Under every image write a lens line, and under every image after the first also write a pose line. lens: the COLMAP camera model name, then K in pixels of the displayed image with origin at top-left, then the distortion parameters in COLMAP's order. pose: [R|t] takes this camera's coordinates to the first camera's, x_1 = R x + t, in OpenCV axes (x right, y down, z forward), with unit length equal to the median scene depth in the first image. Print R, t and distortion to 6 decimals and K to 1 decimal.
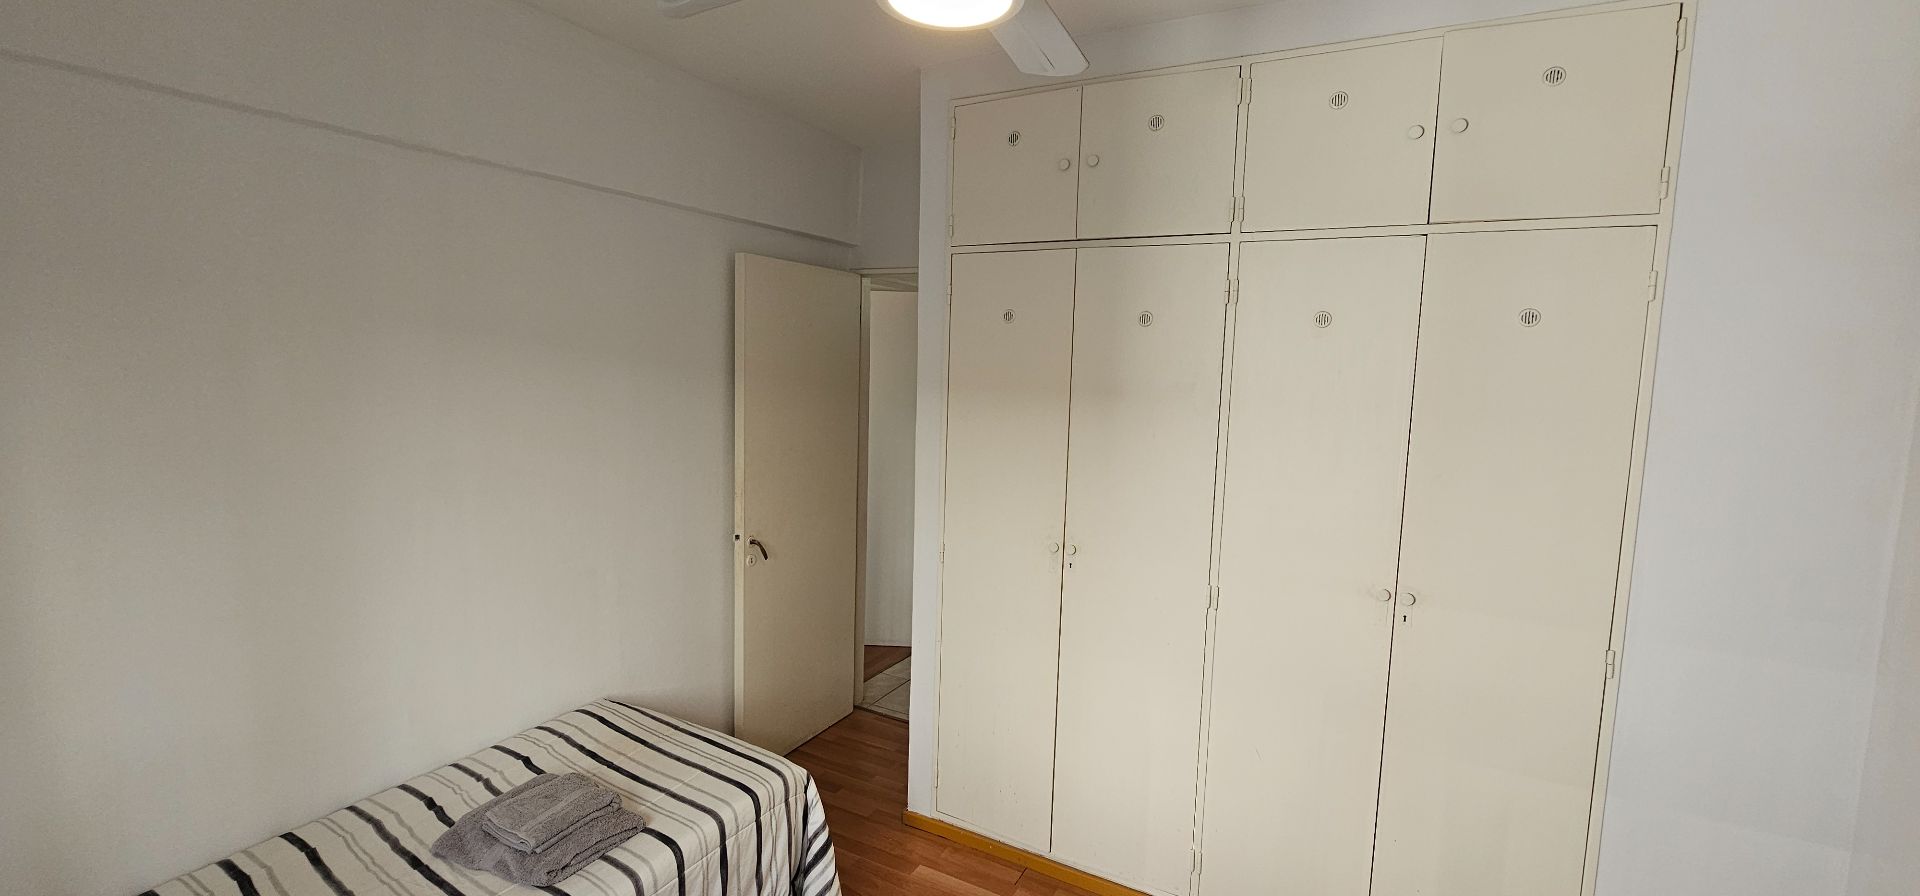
lens RADIAL K [[785.5, 0, 960.0], [0, 785.5, 447.7], [0, 0, 1]] dist [-0.001426, -0.000454]
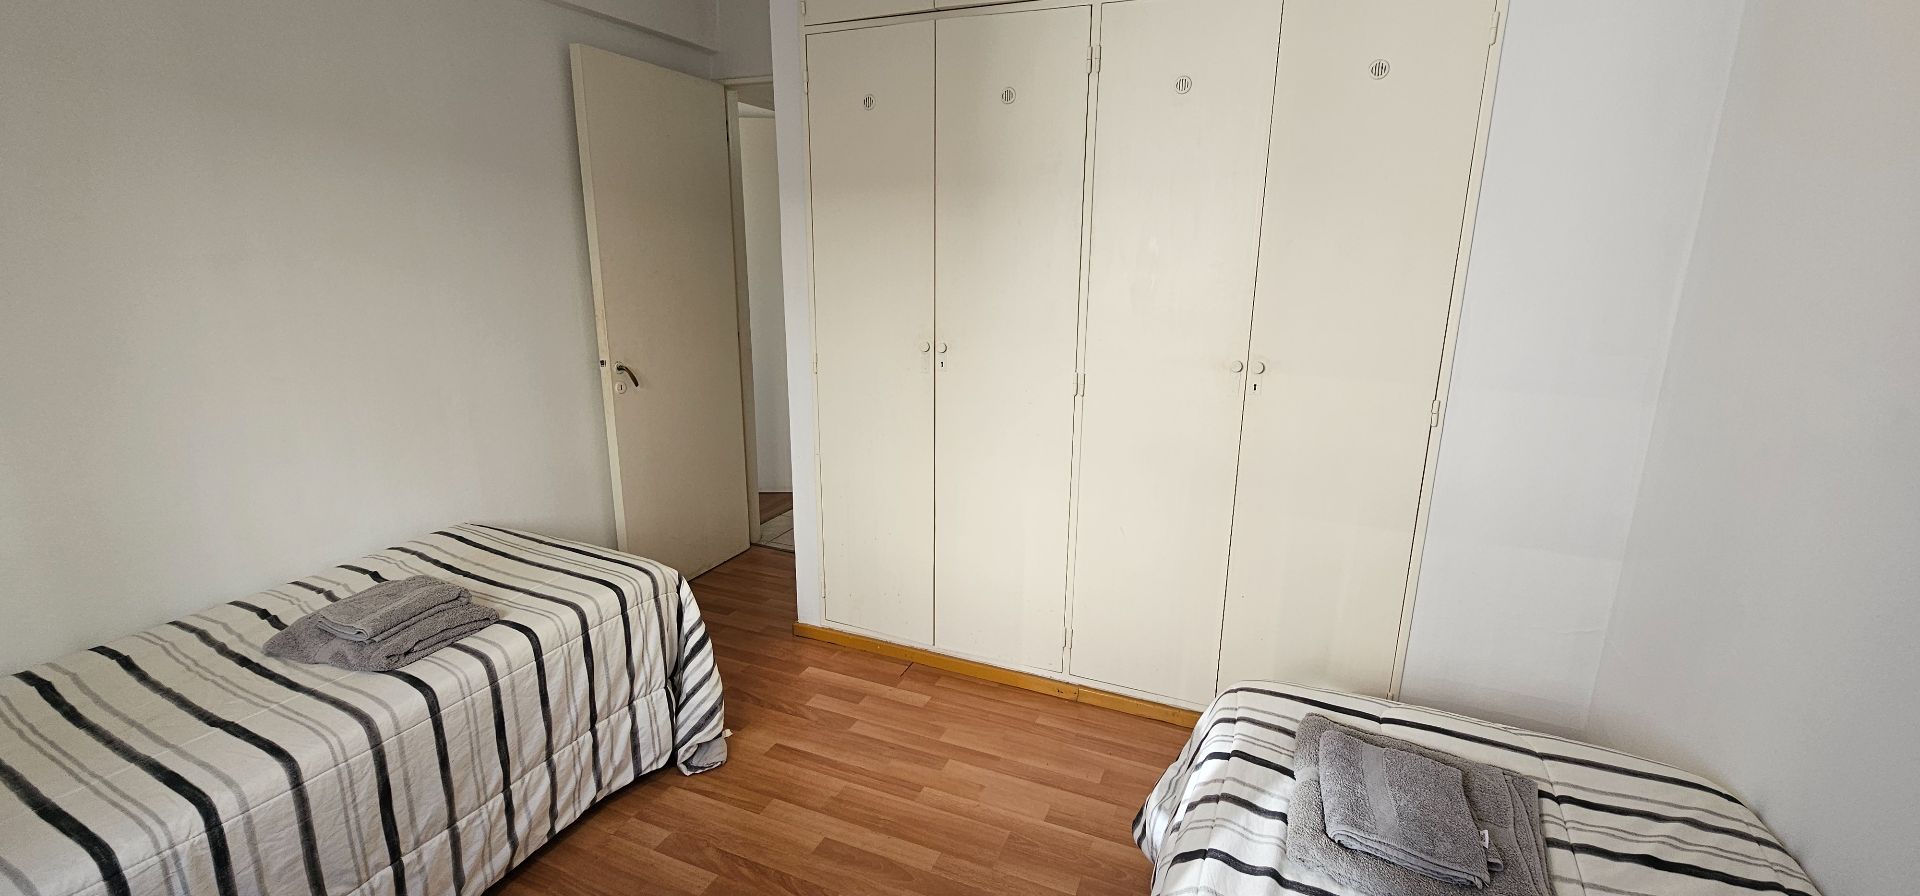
lens RADIAL K [[785.5, 0, 954.1], [0, 785.5, 440.6], [0, 0, 1]] dist [-0.001426, -0.000454]
pose [[0.994938, -0.042815, 0.090918, 0.071111], [0.029337, 0.989039, 0.144709, 0.117330], [-0.096117, -0.141310, 0.985288, 0.010773]]
